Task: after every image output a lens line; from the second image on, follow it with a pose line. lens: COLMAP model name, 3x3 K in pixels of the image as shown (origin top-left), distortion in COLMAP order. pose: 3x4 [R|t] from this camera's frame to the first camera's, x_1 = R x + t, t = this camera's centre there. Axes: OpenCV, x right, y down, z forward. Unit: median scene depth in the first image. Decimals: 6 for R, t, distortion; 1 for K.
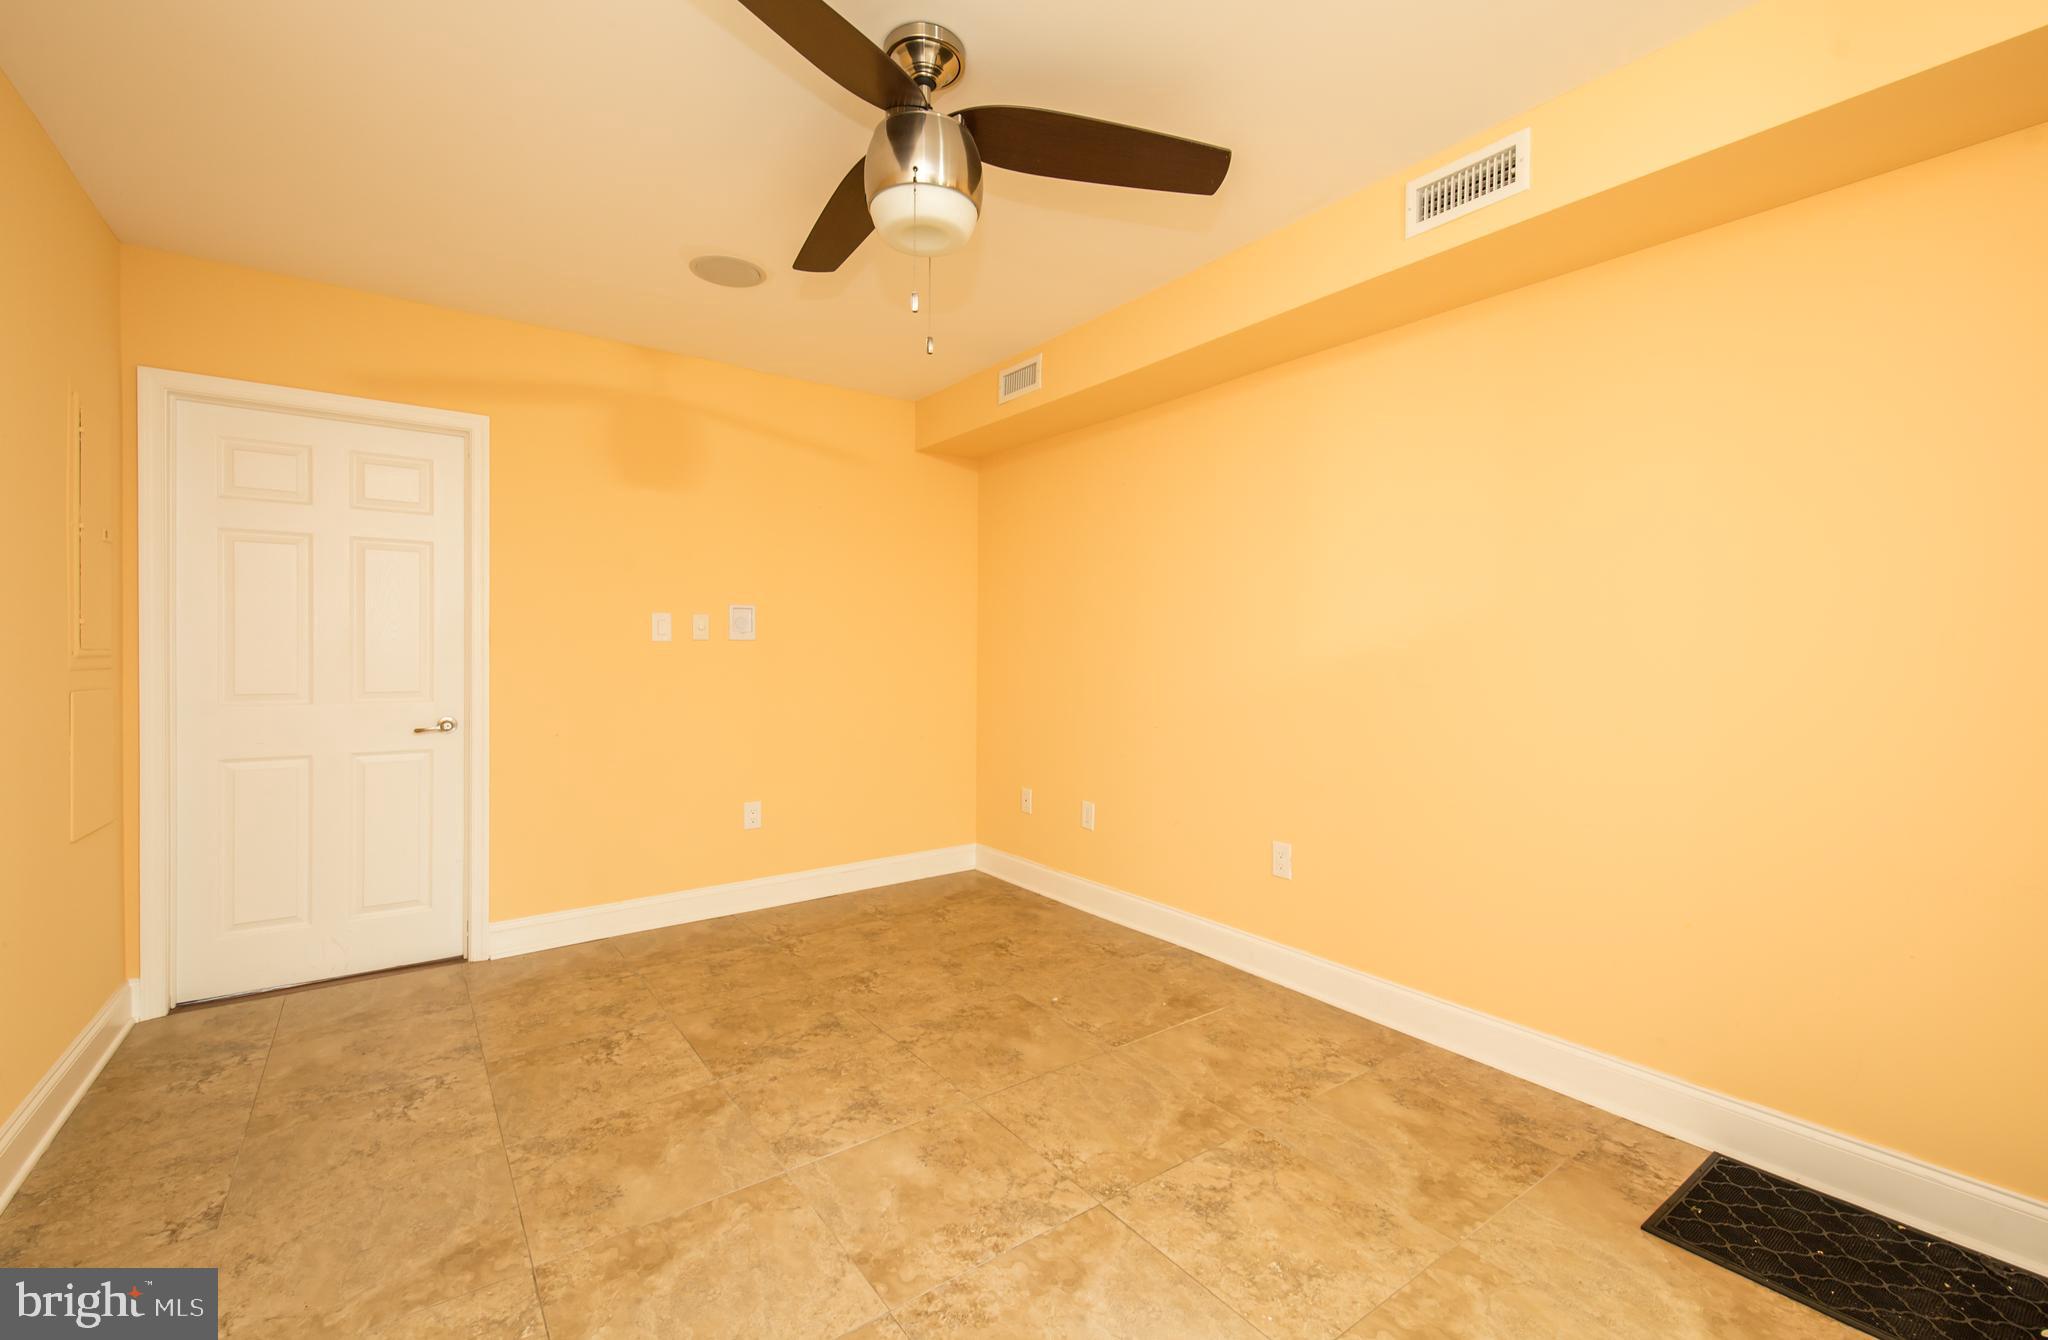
lens RADIAL K [[861.7, 0, 1009.7], [0, 861.7, 665.3], [0, 0, 1]] dist [0.028748, -0.010696]
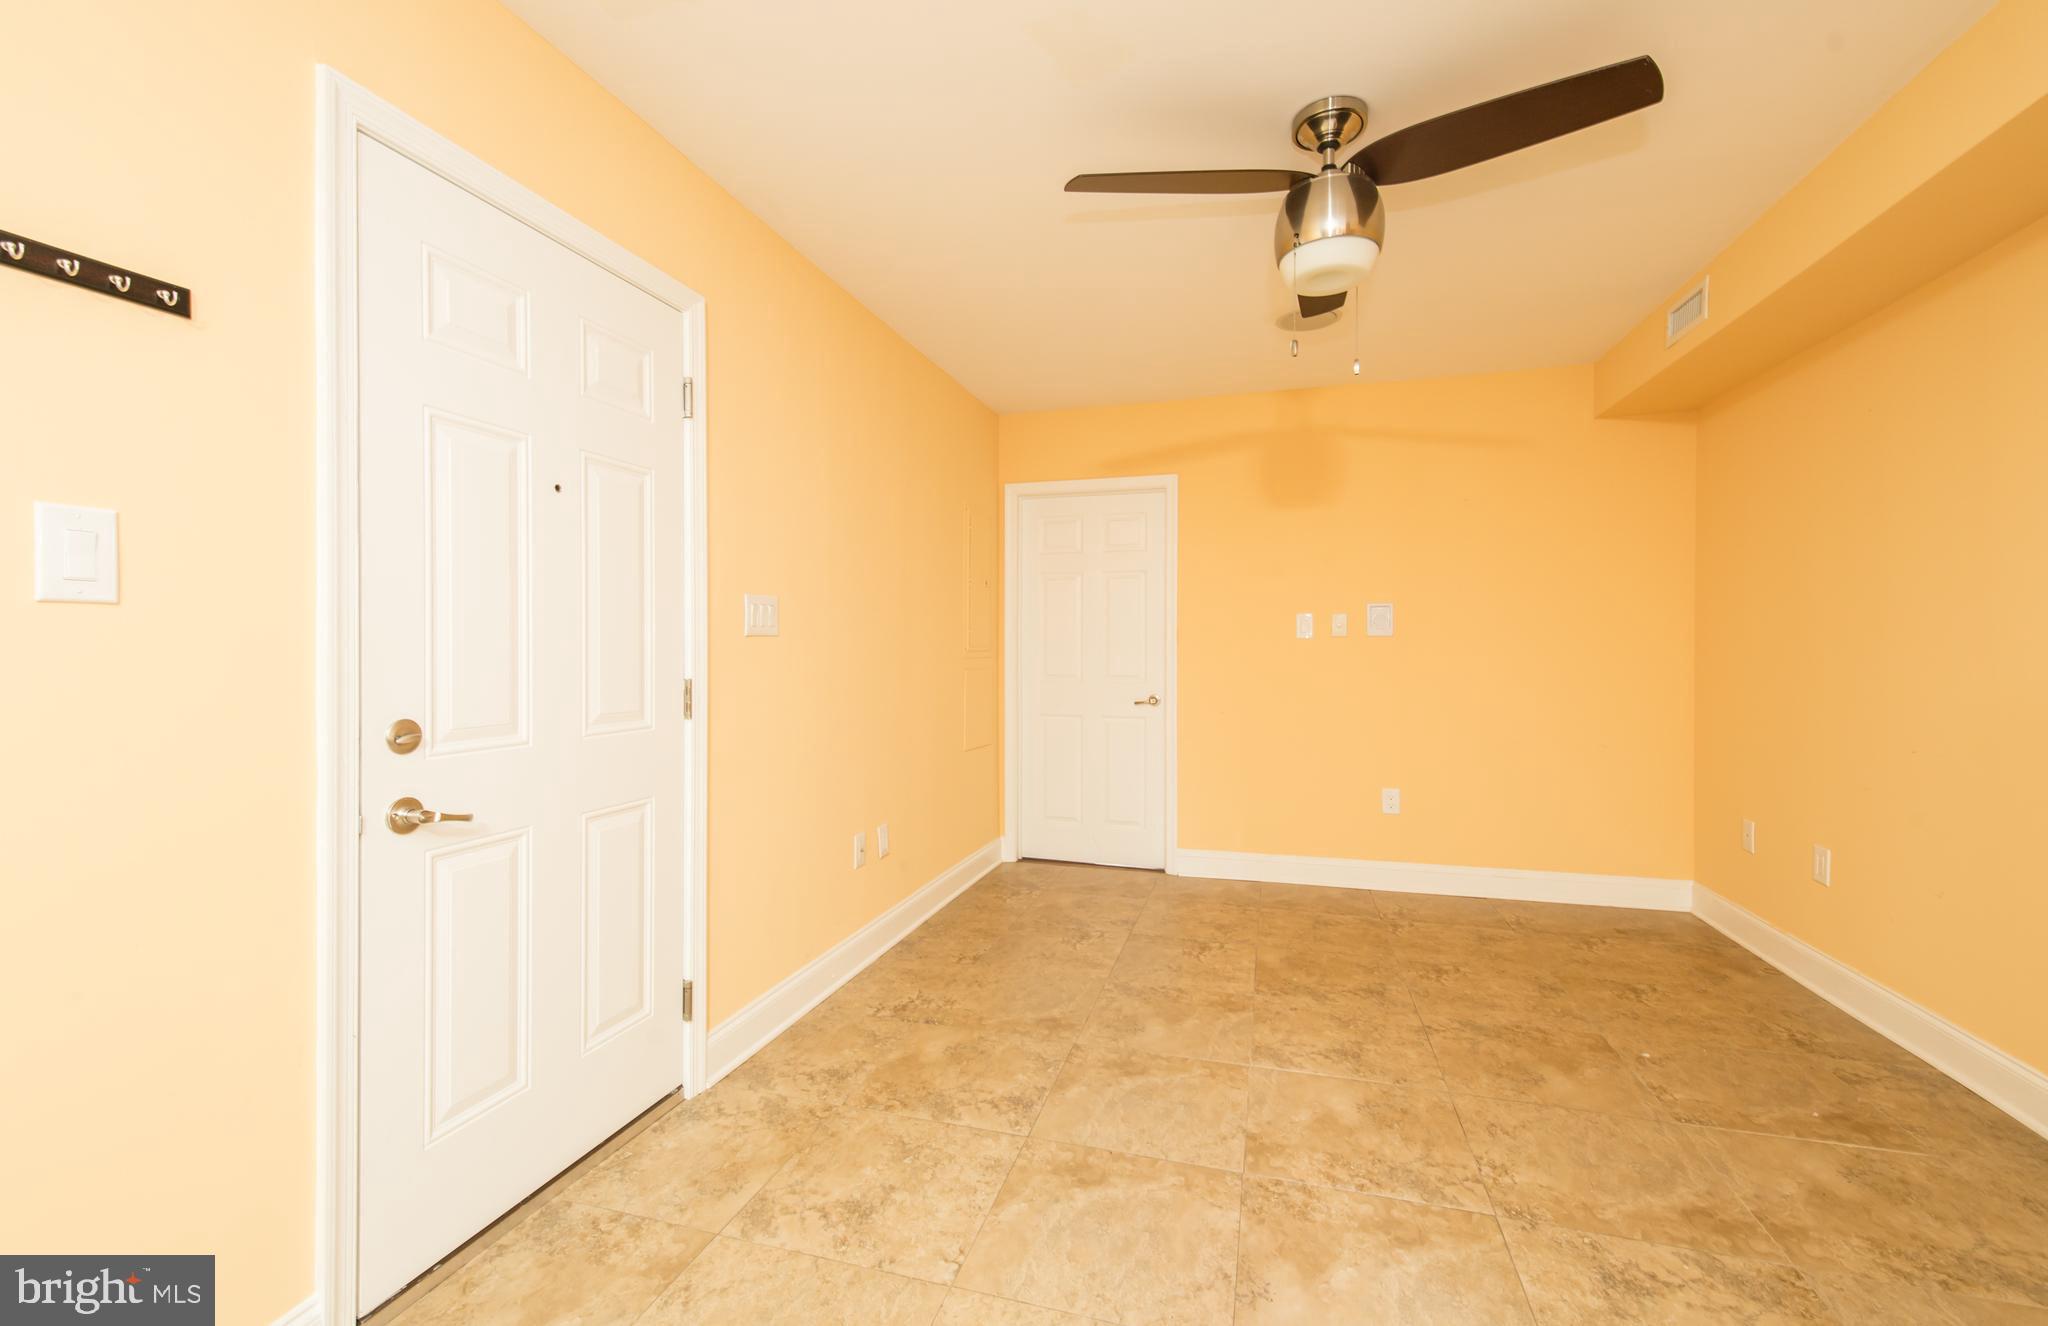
lens RADIAL K [[843.0, 0, 1013.5], [0, 843.0, 654.5], [0, 0, 1]] dist [0.025769, -0.008898]
pose [[0.609955, 0.003420, -0.792429, 0.399159], [-0.011699, 0.999921, -0.004689, 0.006552], [0.792350, 0.012131, 0.609947, -0.005843]]
